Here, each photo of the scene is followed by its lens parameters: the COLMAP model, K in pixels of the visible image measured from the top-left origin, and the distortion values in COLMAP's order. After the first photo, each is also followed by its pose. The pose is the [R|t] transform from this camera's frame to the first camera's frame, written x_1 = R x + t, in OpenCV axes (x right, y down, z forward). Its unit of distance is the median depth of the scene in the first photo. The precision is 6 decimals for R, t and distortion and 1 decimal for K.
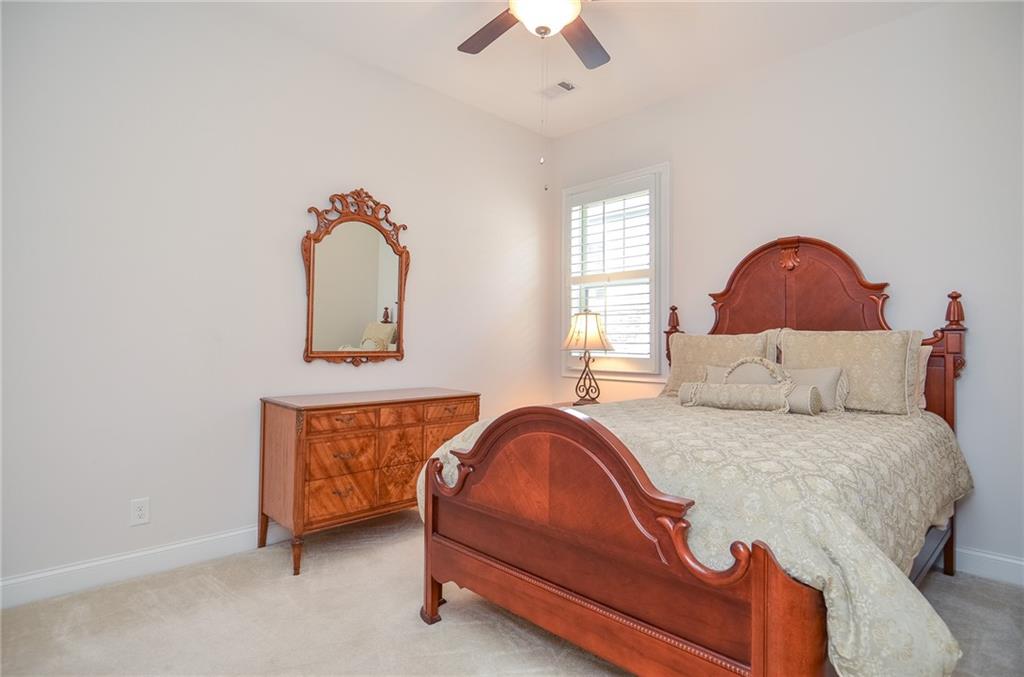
lens RADIAL K [[547.7, 0, 512.0], [0, 547.7, 338.5], [0, 0, 1]] dist [0.001209, 0.000046]
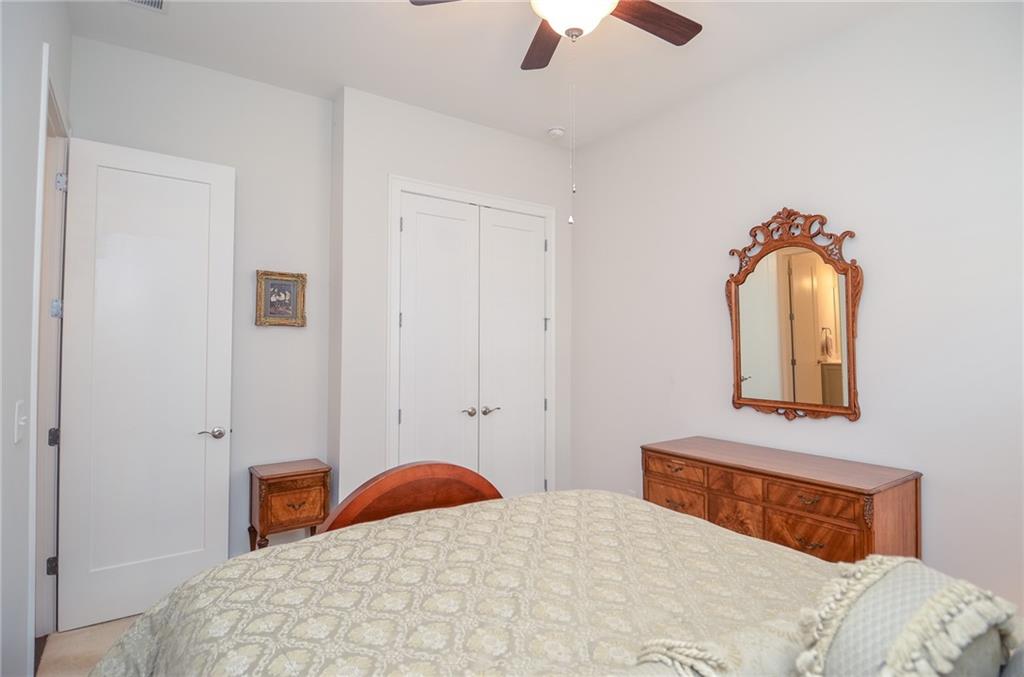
lens RADIAL K [[525.8, 0, 519.5], [0, 525.8, 334.0], [0, 0, 1]] dist [0.011760, -0.027866]
pose [[-0.167092, -0.029374, -0.985504, 0.585164], [0.007200, 0.999493, -0.031011, -0.058973], [0.985915, -0.012278, -0.166796, 0.735358]]
